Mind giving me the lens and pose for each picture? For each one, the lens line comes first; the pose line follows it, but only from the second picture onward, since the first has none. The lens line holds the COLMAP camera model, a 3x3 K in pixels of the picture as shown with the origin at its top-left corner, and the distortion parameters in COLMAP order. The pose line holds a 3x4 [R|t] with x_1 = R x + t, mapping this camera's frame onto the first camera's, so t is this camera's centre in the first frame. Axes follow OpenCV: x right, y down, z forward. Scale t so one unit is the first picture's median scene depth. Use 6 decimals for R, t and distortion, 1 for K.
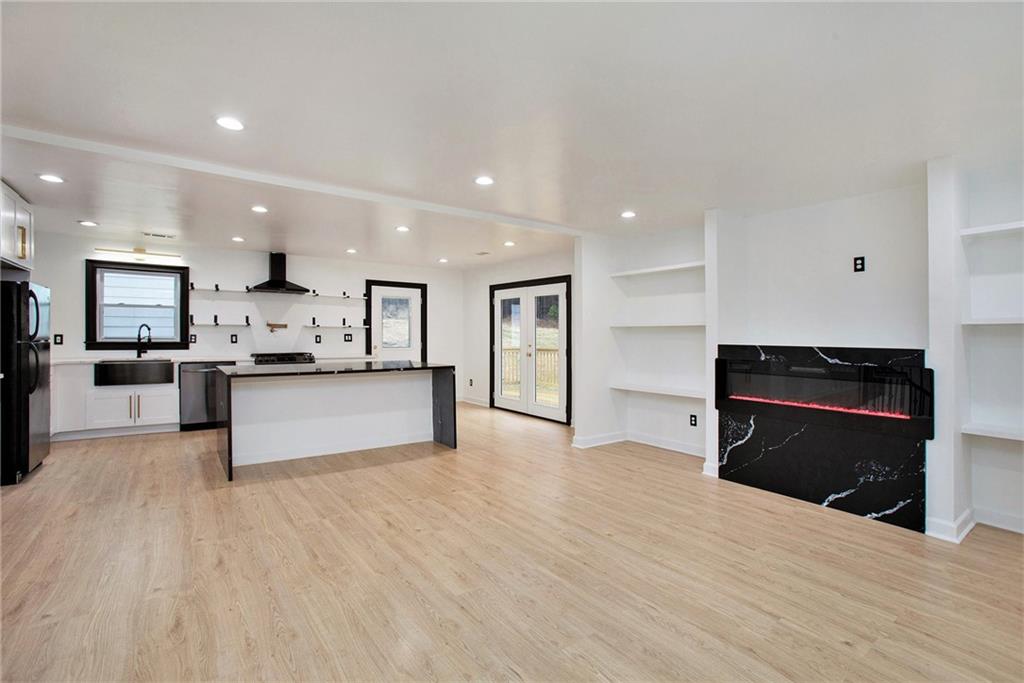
lens RADIAL K [[472.8, 0, 512.3], [0, 472.8, 334.8], [0, 0, 1]] dist [-0.025009, 0.000367]
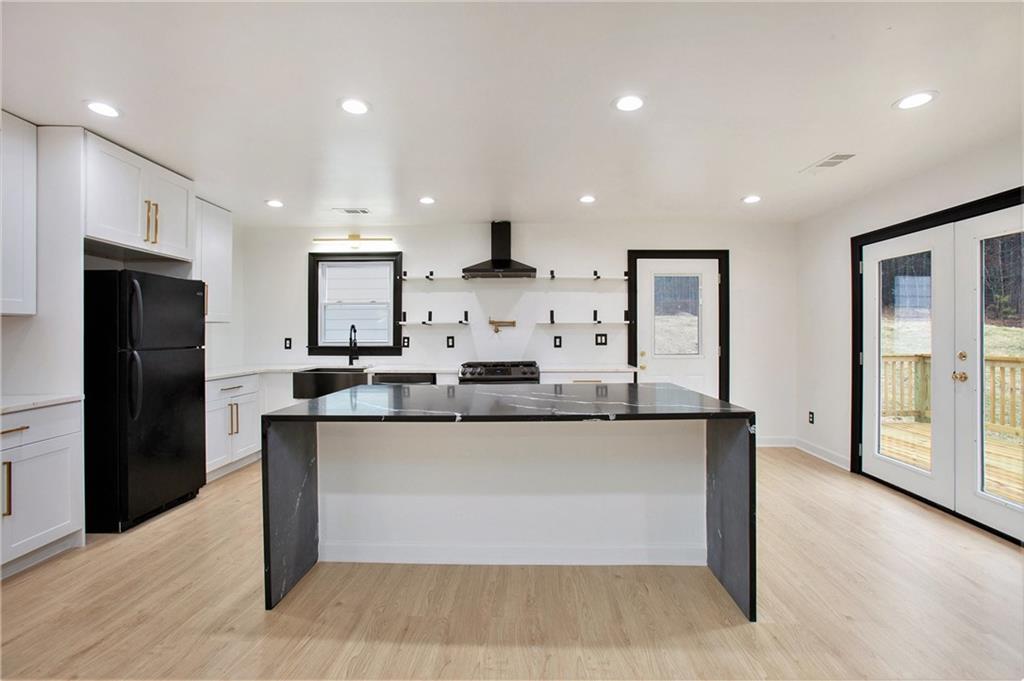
lens RADIAL K [[486.5, 0, 510.7], [0, 486.5, 328.7], [0, 0, 1]] dist [-0.074794, 0.018254]
pose [[0.796741, -0.016017, -0.604108, -0.045288], [0.010547, 0.999865, -0.012600, -0.001867], [0.604229, 0.003667, 0.796803, 0.452460]]
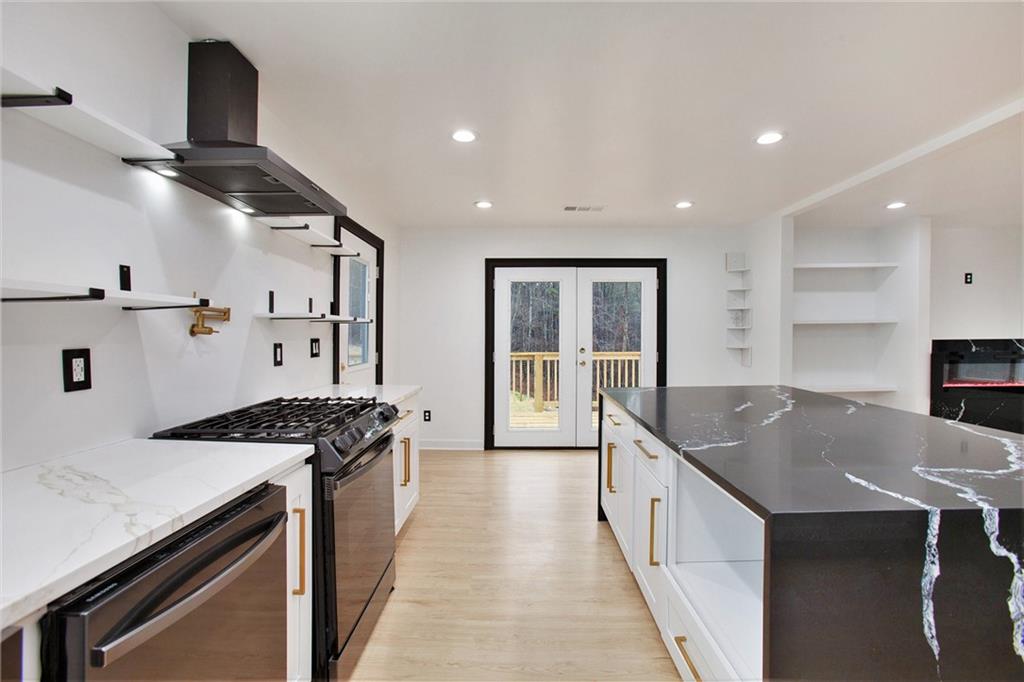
lens RADIAL K [[466.1, 0, 510.3], [0, 466.1, 330.0], [0, 0, 1]] dist [-0.002073, 0.000082]
pose [[0.586703, -0.003121, 0.809796, -0.674782], [0.012000, 0.999916, -0.004840, -0.005800], [-0.809713, 0.012557, 0.586691, 0.756445]]
